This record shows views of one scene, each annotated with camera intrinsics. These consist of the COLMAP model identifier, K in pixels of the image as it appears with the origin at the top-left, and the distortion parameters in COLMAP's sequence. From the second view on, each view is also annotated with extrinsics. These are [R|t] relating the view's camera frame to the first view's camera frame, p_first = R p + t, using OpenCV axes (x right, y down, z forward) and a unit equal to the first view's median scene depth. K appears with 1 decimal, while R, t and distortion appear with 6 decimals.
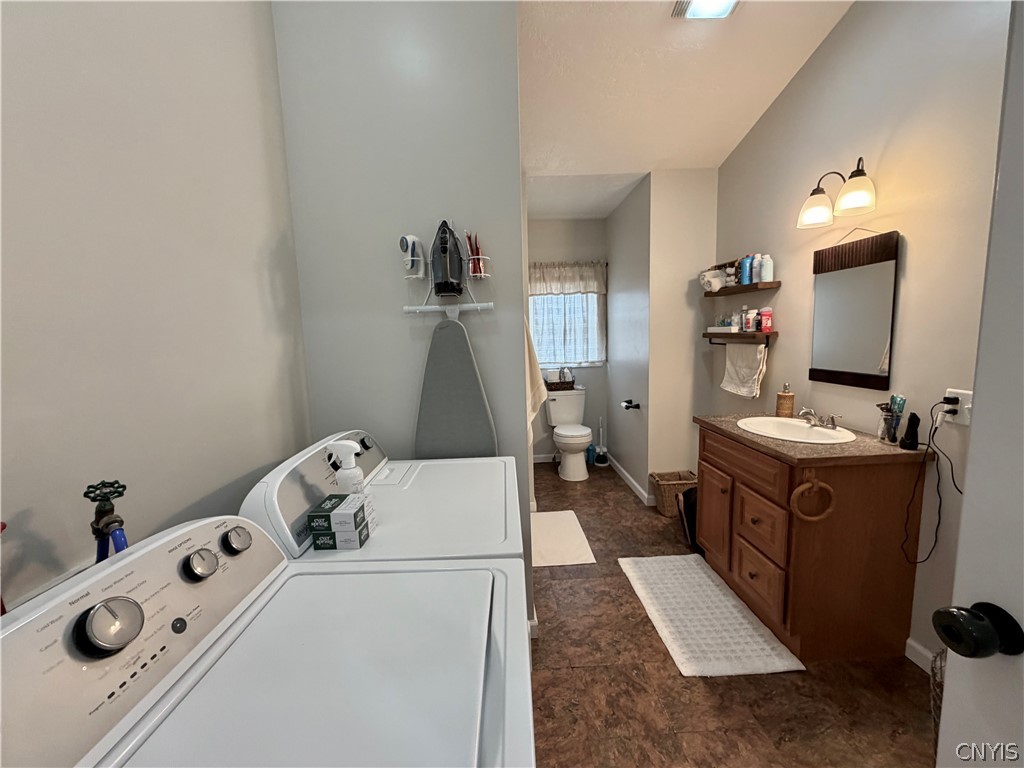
lens RADIAL K [[406.2, 0, 510.2], [0, 406.2, 385.6], [0, 0, 1]] dist [-0.000299, 0.000206]
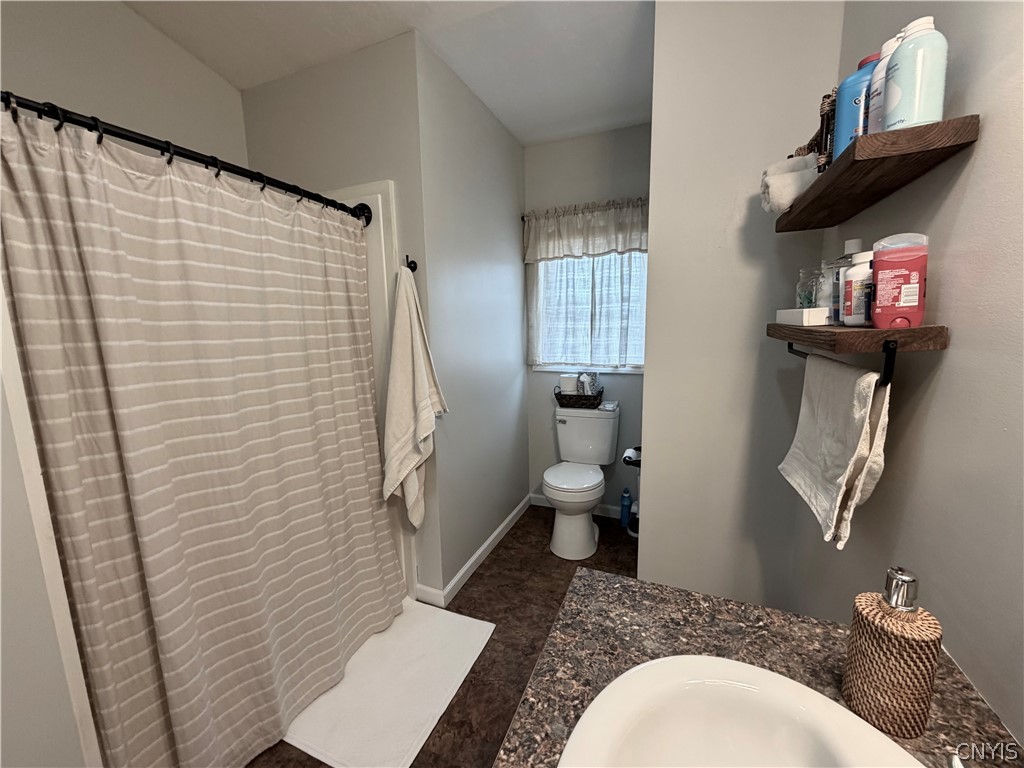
lens RADIAL K [[406.2, 0, 510.8], [0, 406.2, 383.6], [0, 0, 1]] dist [-0.000299, 0.000206]
pose [[0.901359, 0.077838, -0.426020, 0.304829], [-0.060849, 0.996719, 0.053368, -0.055148], [0.428777, -0.022181, 0.903138, 0.379195]]
